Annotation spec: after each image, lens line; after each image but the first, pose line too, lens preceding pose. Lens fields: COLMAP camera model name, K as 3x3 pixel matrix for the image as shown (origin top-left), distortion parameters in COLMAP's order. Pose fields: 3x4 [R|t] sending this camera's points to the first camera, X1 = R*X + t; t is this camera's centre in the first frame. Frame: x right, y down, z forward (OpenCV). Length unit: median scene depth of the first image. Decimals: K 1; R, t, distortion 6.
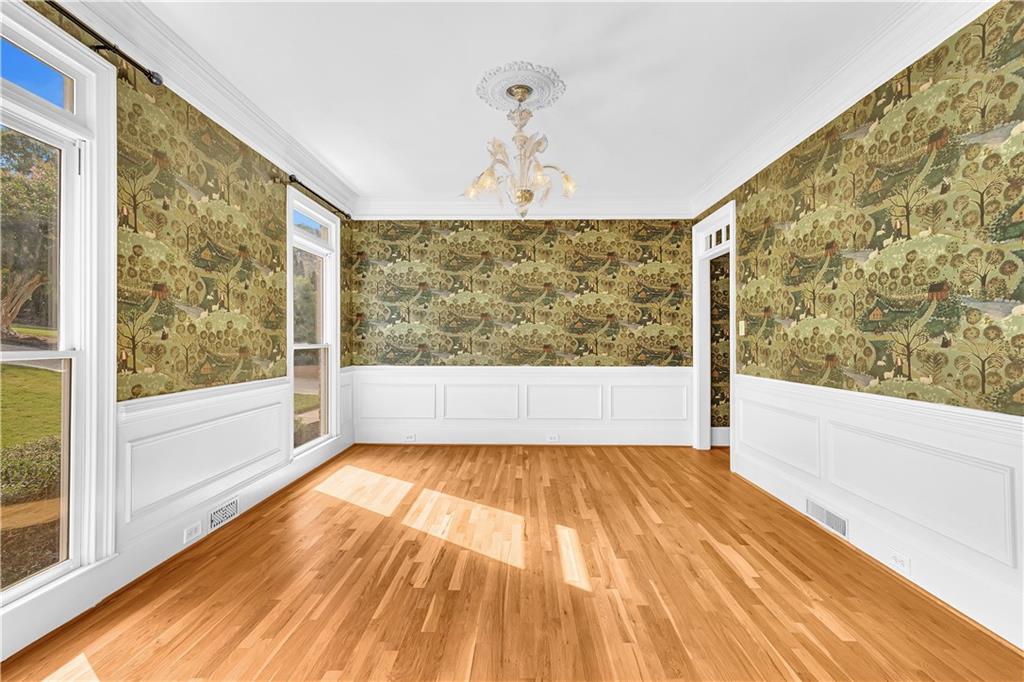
lens RADIAL K [[456.5, 0, 504.6], [0, 456.5, 334.7], [0, 0, 1]] dist [0.011917, 0.001043]
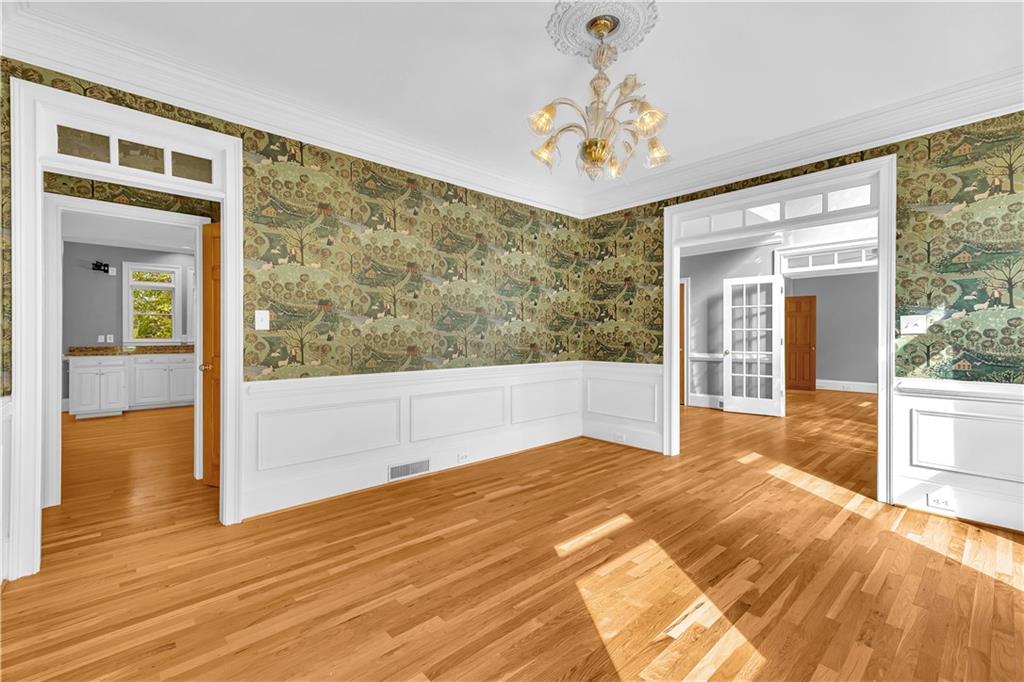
lens RADIAL K [[456.5, 0, 504.6], [0, 456.5, 334.7], [0, 0, 1]] dist [0.011917, 0.001043]
pose [[-0.703675, -0.005909, 0.710498, -0.442179], [-0.012883, 0.999907, -0.004443, 0.010945], [-0.710405, -0.012280, -0.703686, 1.784611]]
